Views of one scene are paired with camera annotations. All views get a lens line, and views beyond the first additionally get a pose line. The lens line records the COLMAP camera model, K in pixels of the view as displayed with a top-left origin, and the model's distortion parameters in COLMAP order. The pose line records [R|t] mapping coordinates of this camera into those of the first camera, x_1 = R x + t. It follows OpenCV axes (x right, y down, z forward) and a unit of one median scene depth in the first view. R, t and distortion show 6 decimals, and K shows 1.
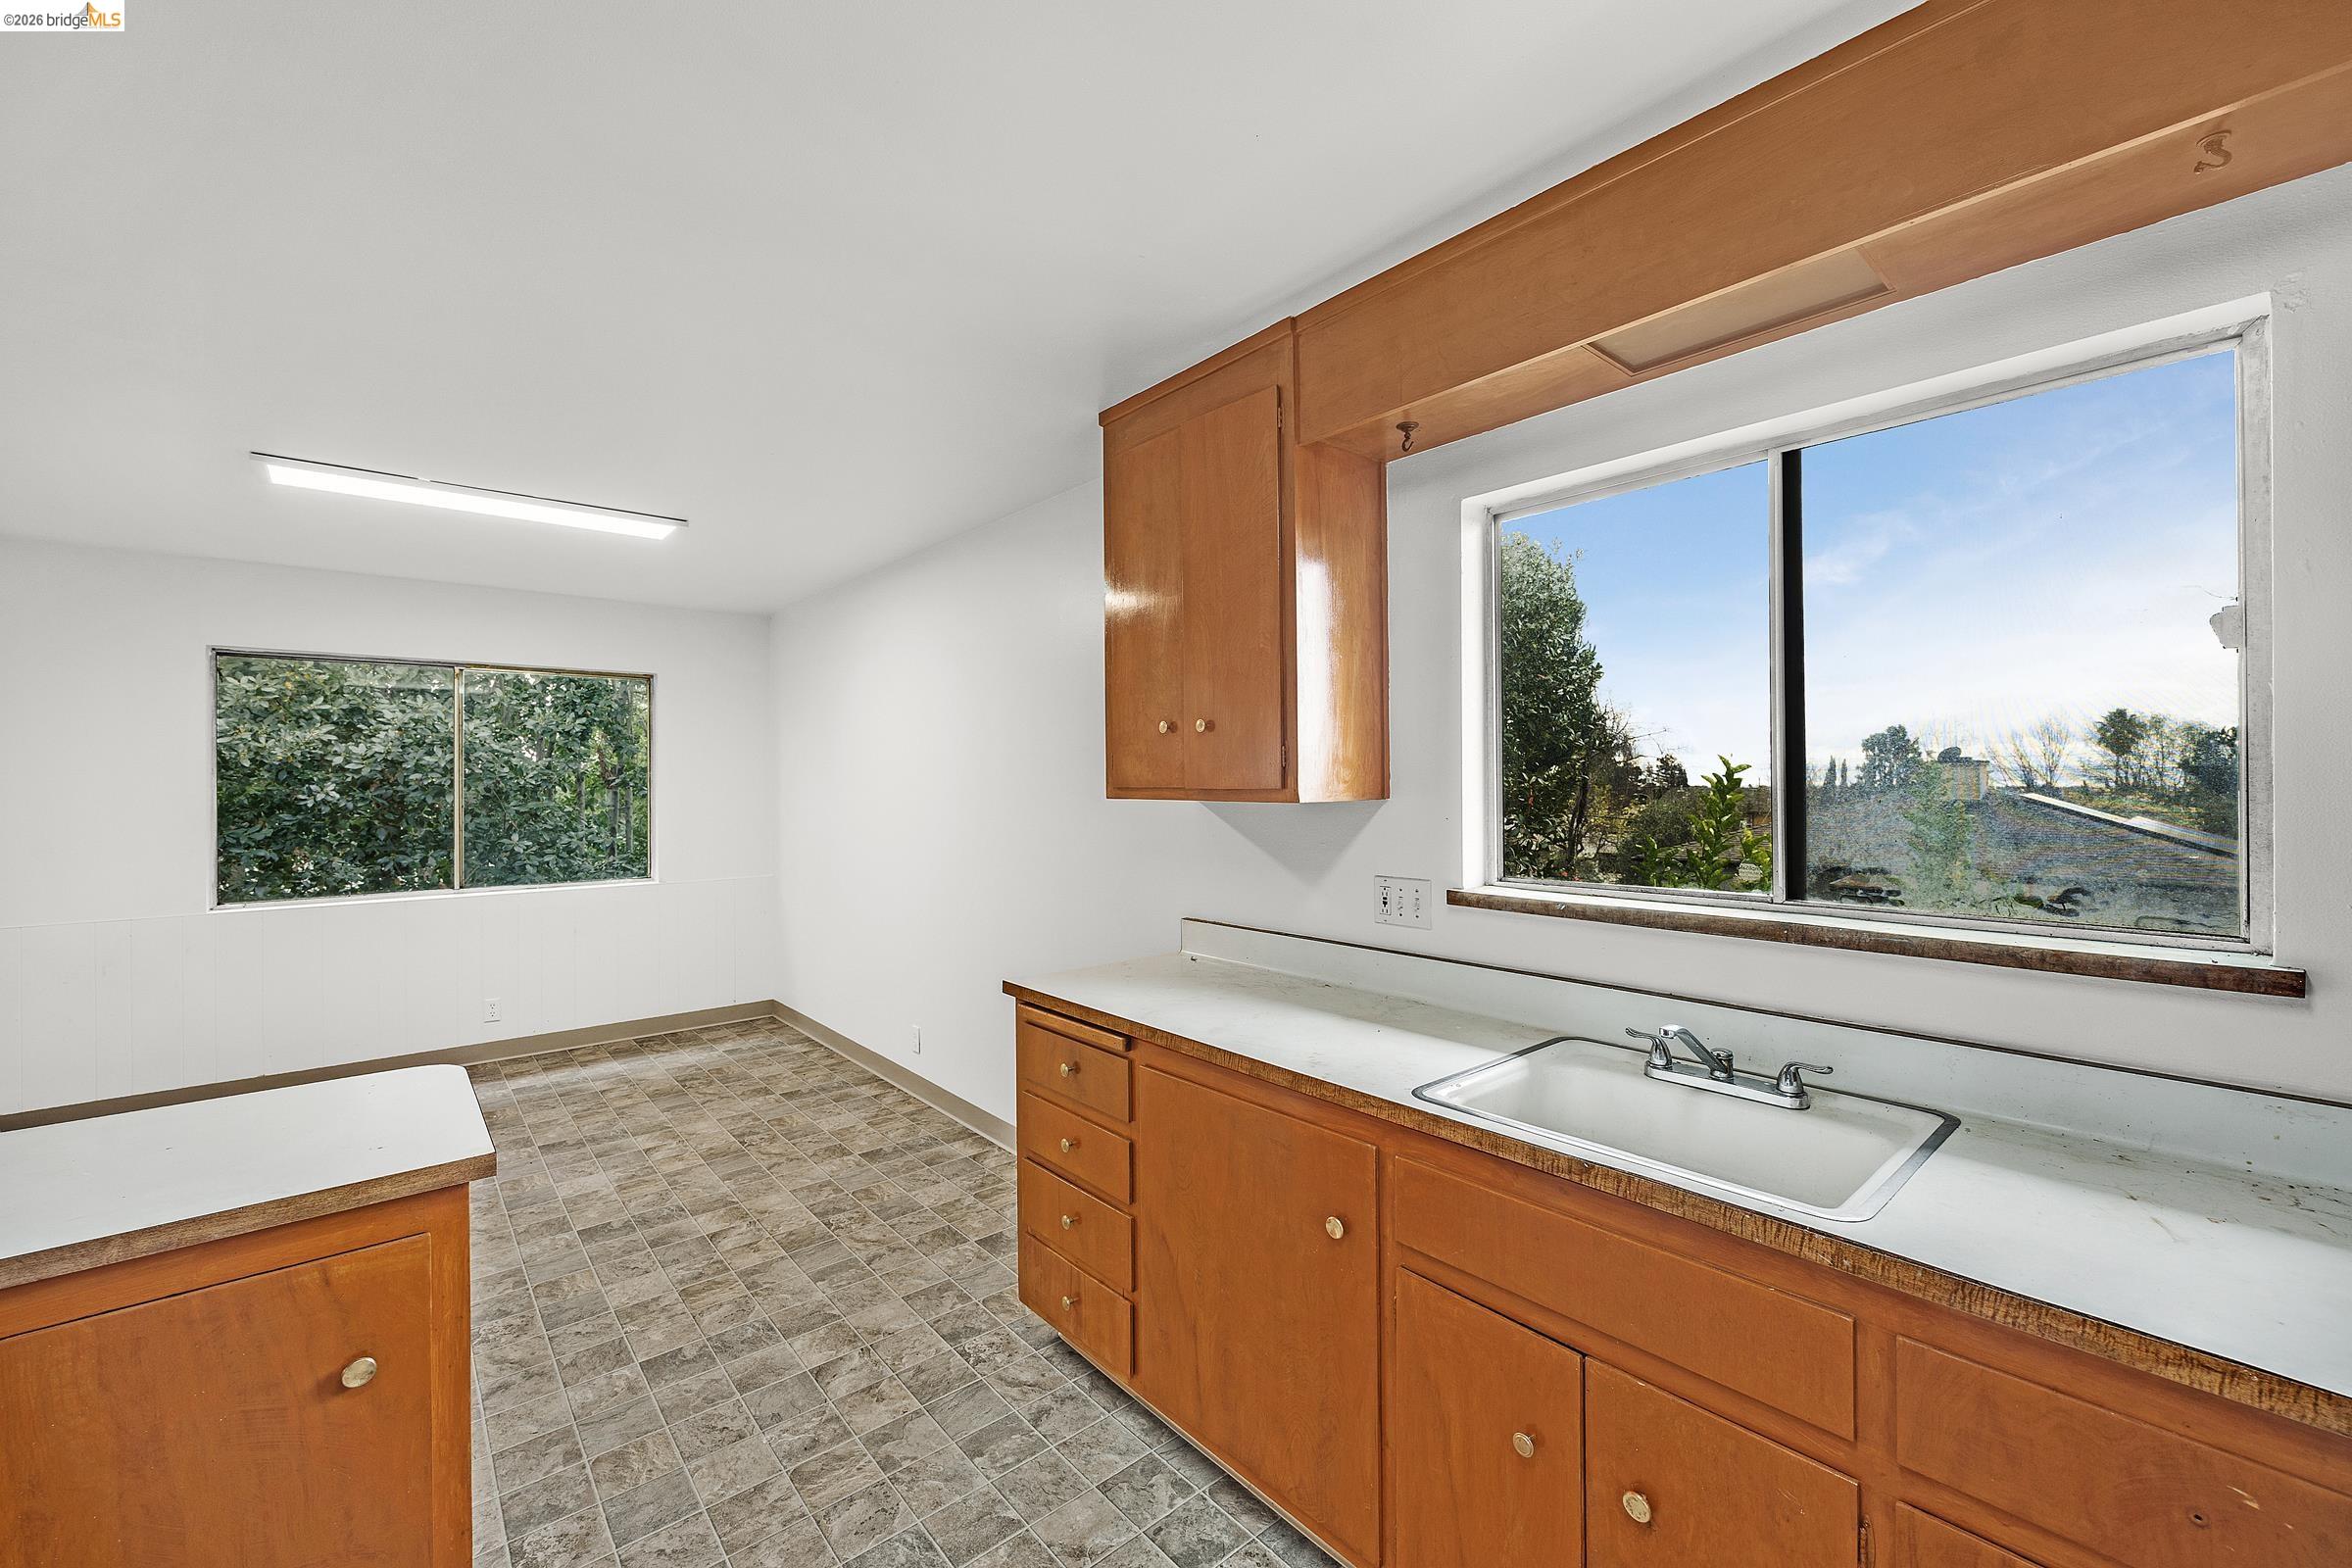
lens RADIAL K [[933.4, 0, 1176.7], [0, 933.4, 781.9], [0, 0, 1]] dist [0.003263, 0.000626]
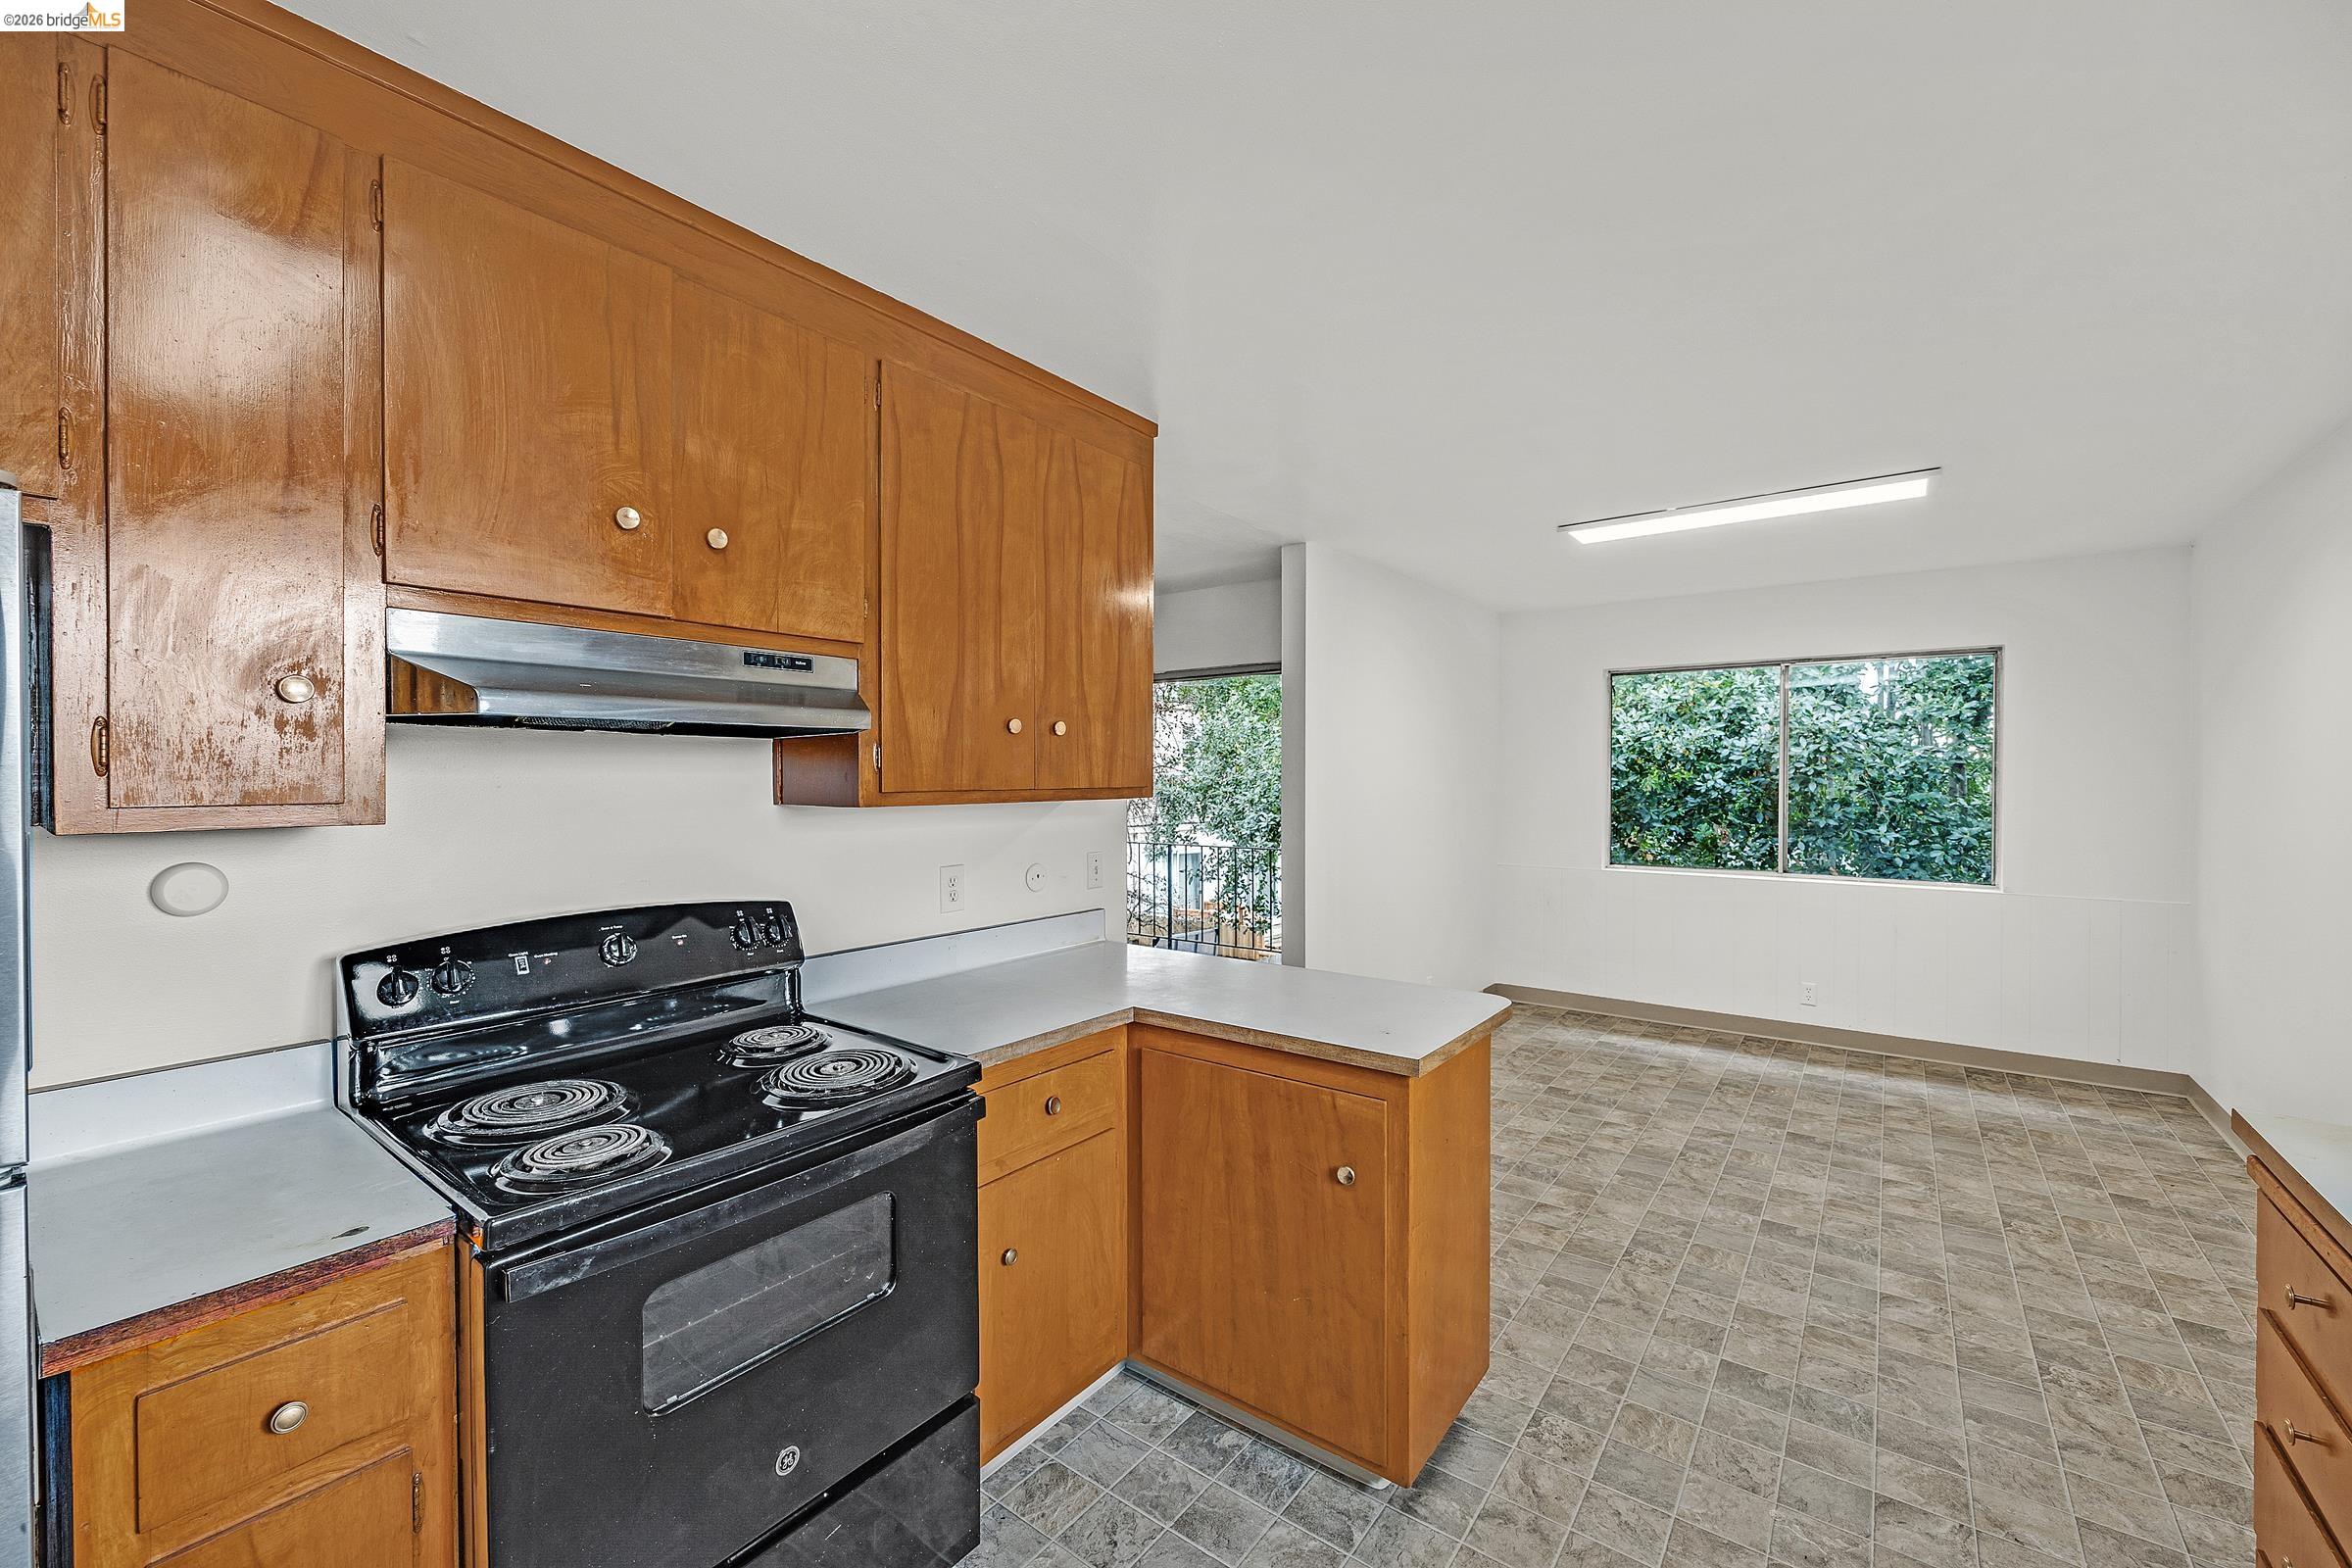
lens RADIAL K [[933.4, 0, 1179.7], [0, 933.4, 777.6], [0, 0, 1]] dist [0.003263, 0.000626]
pose [[0.230656, 0.009750, -0.972987, 0.138943], [-0.002734, 0.999952, 0.009372, -0.001979], [0.973032, 0.000498, 0.230672, 0.116060]]
